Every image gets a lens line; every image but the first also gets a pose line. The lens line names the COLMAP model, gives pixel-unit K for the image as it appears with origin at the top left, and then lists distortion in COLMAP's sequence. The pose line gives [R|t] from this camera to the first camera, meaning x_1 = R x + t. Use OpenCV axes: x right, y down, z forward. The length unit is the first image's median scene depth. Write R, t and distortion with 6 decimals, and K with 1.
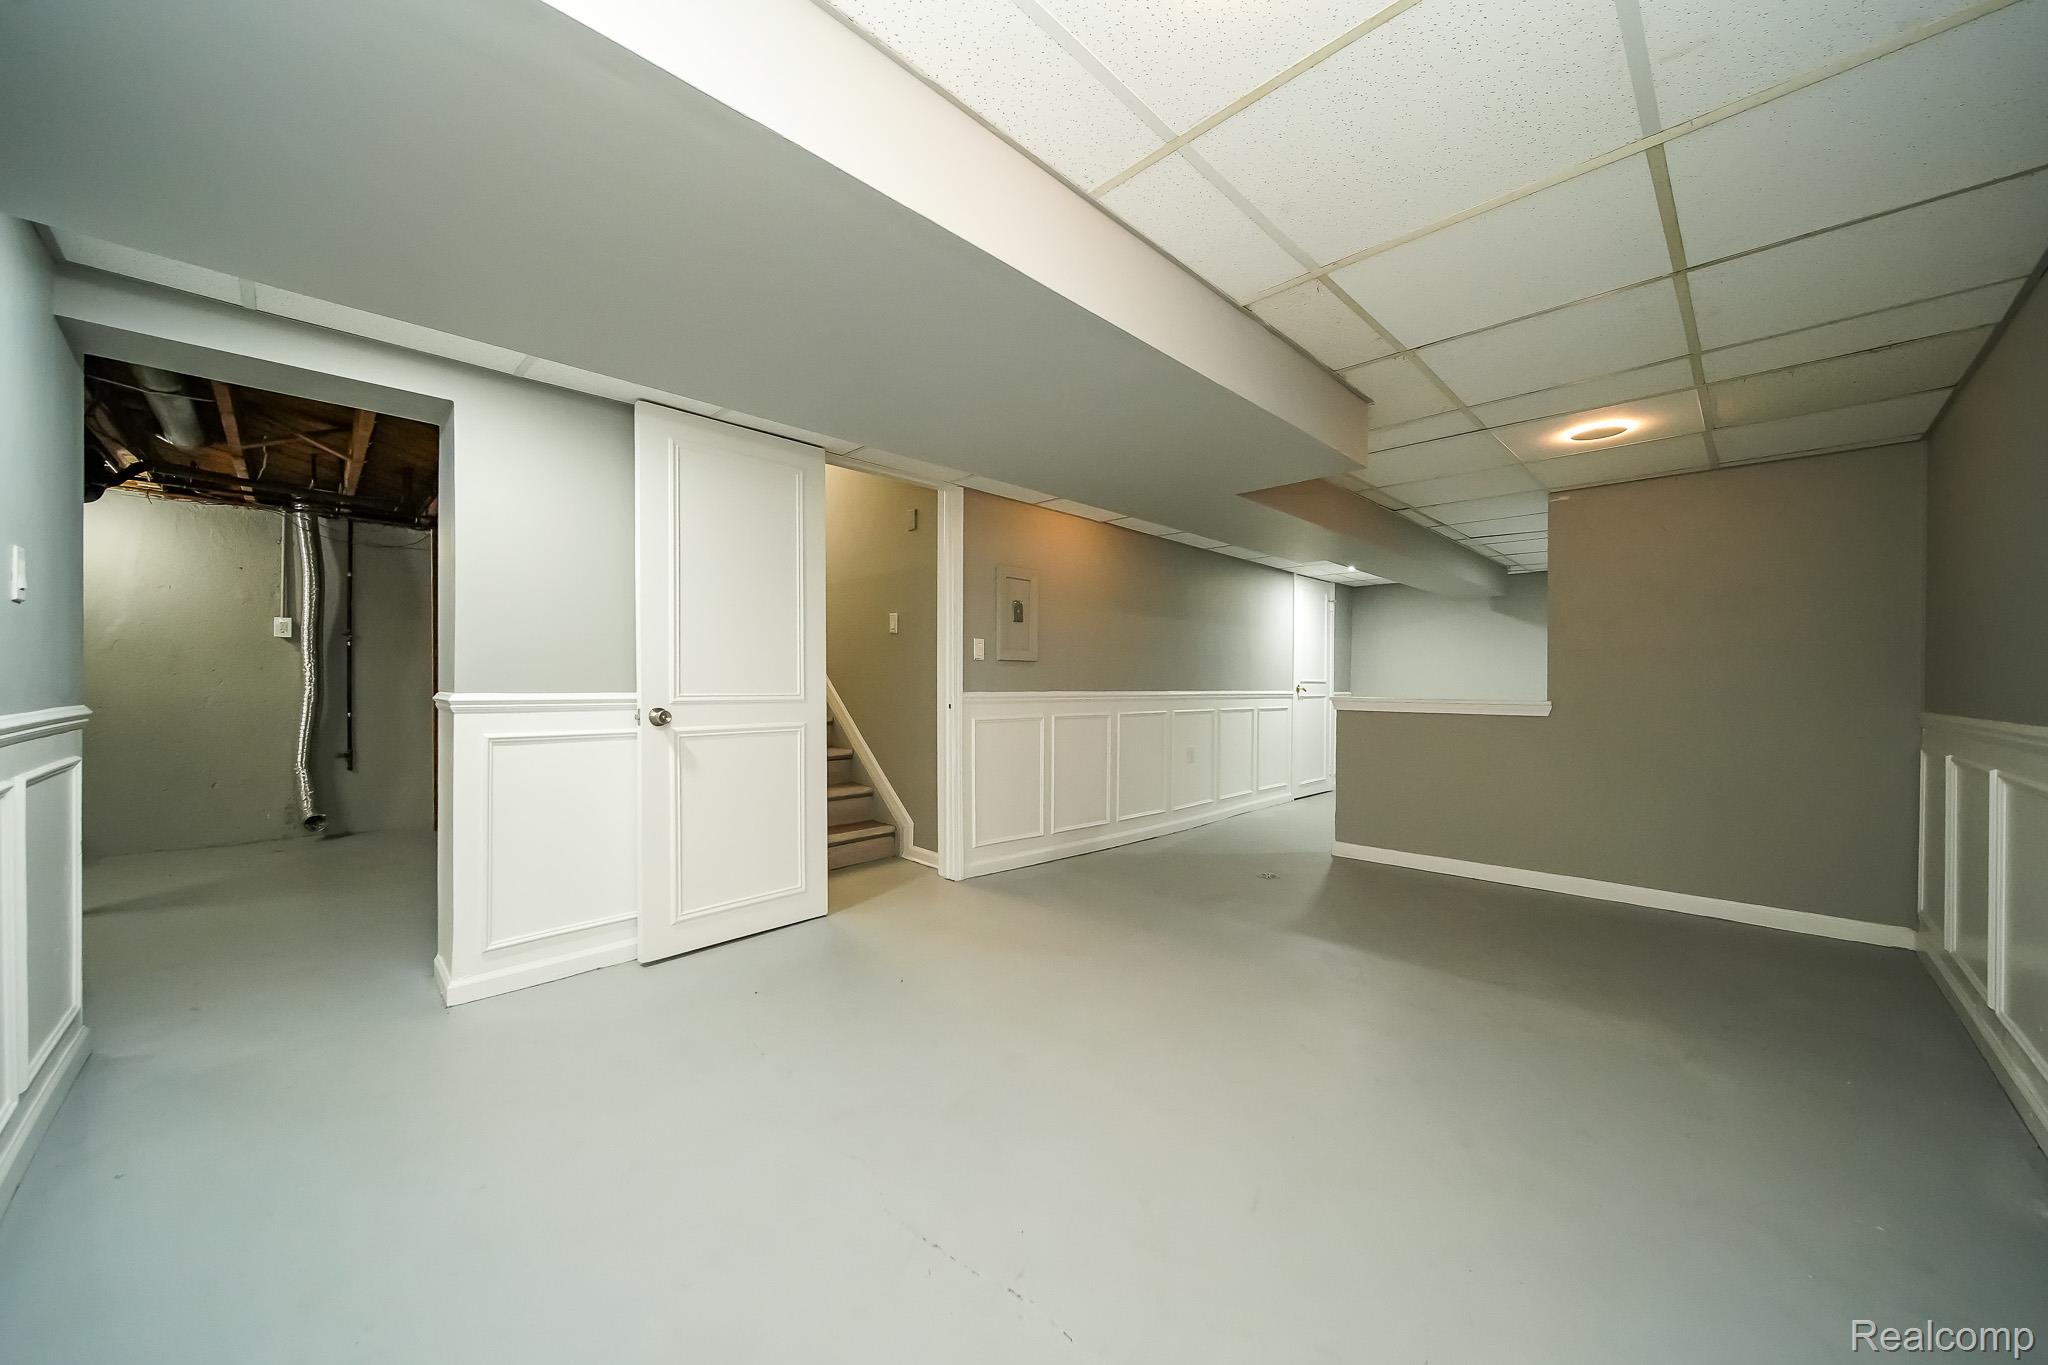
lens RADIAL K [[741.3, 0, 1025.7], [0, 741.3, 683.9], [0, 0, 1]] dist [-0.001112, -0.000305]
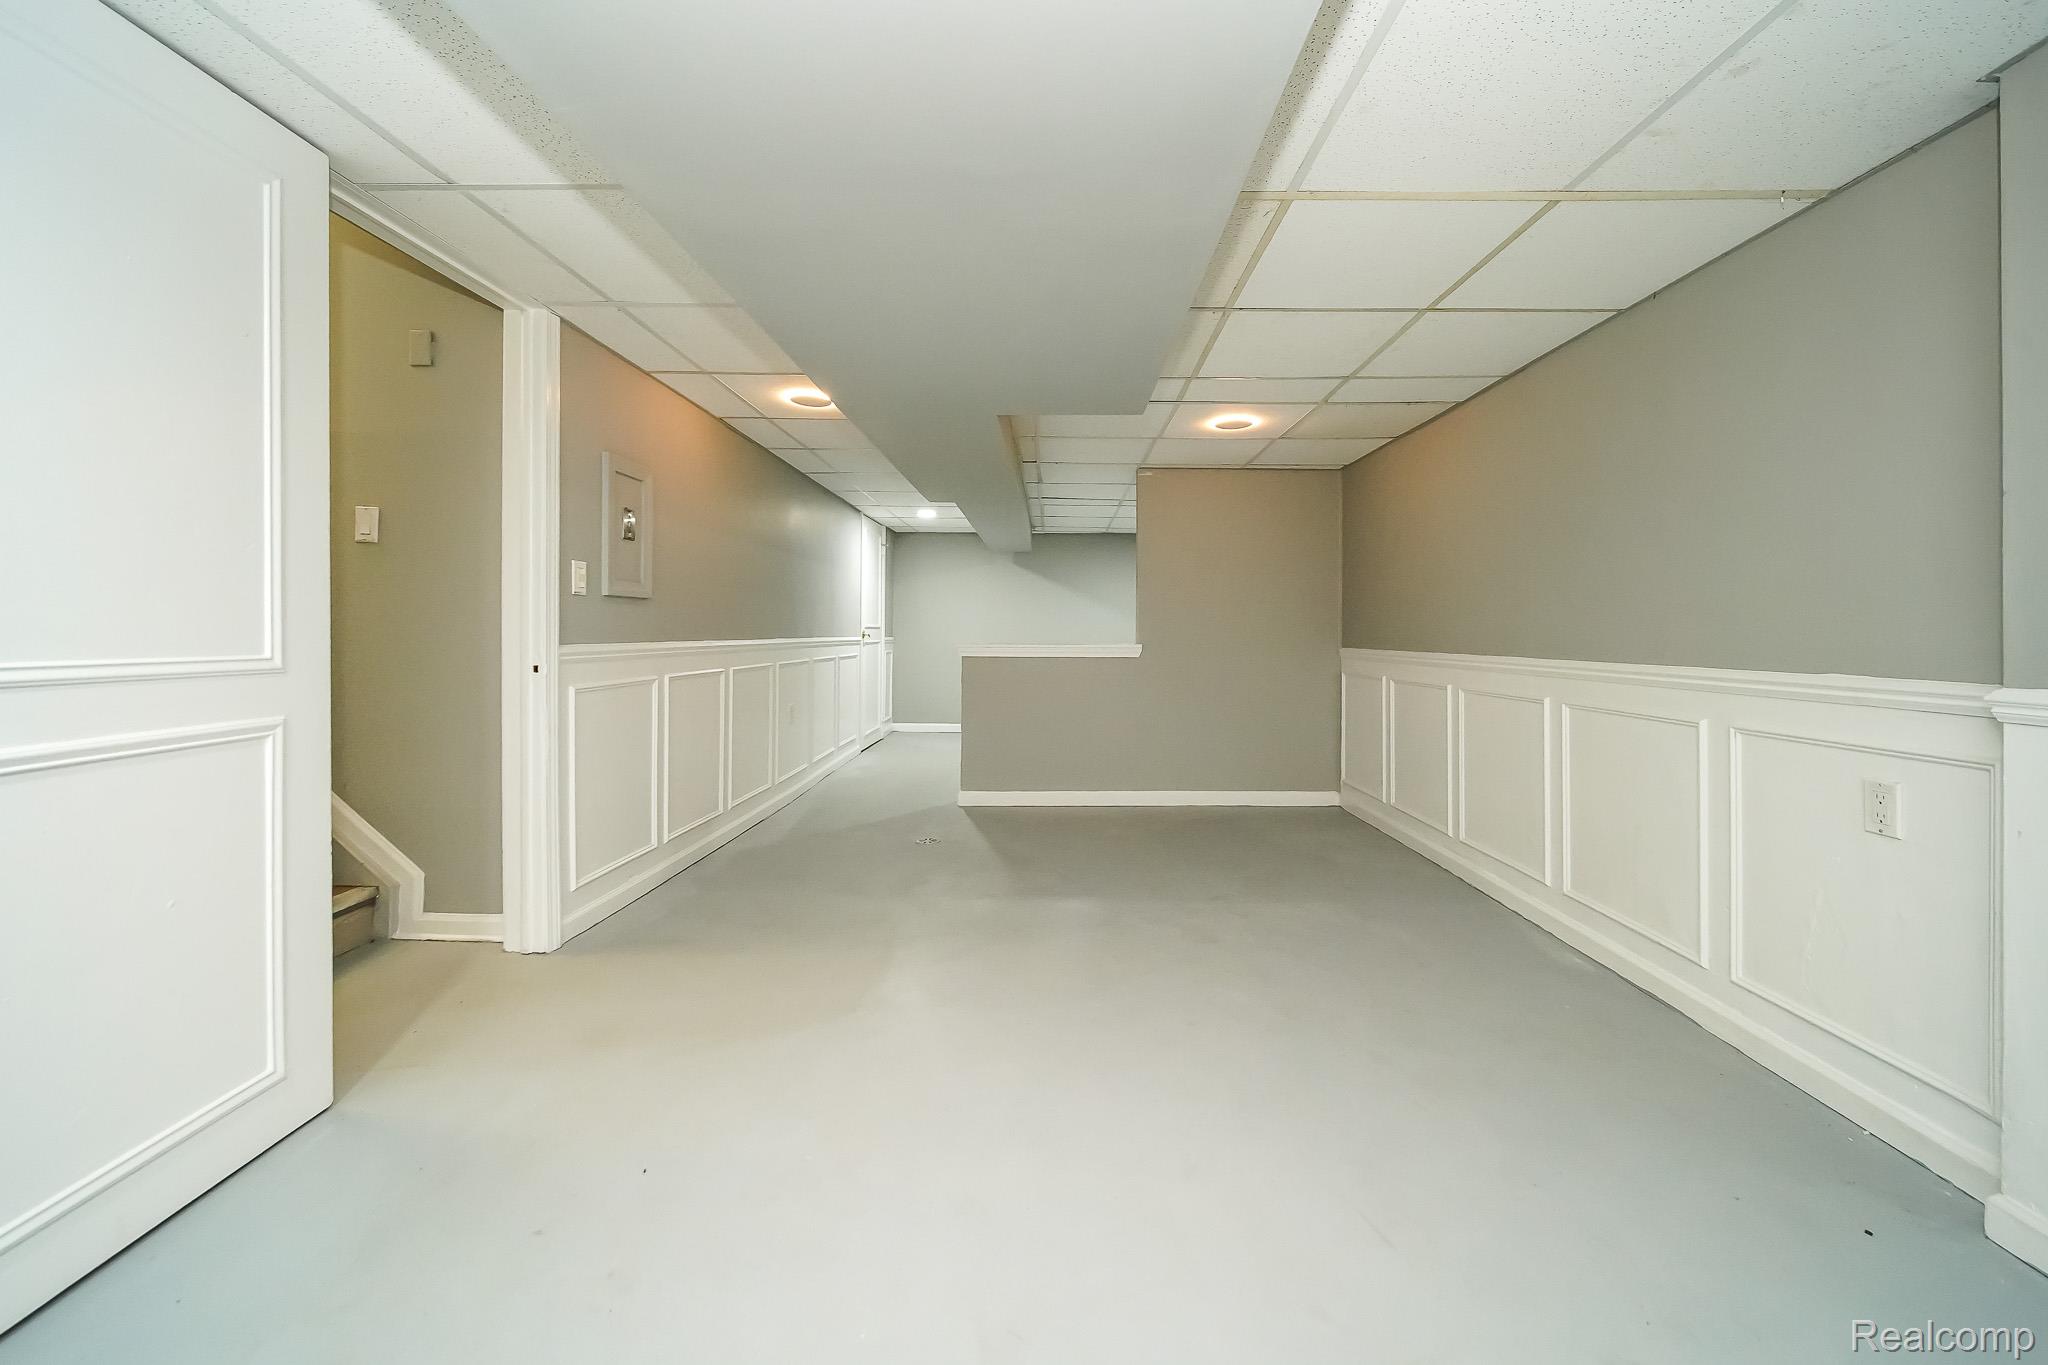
lens RADIAL K [[751.5, 0, 1030.1], [0, 751.5, 626.6], [0, 0, 1]] dist [0.000732, -0.000051]
pose [[0.707480, -0.000747, 0.706733, -0.240382], [0.001904, 0.999998, -0.000849, -0.003233], [-0.706731, 0.001947, 0.707480, 0.260989]]
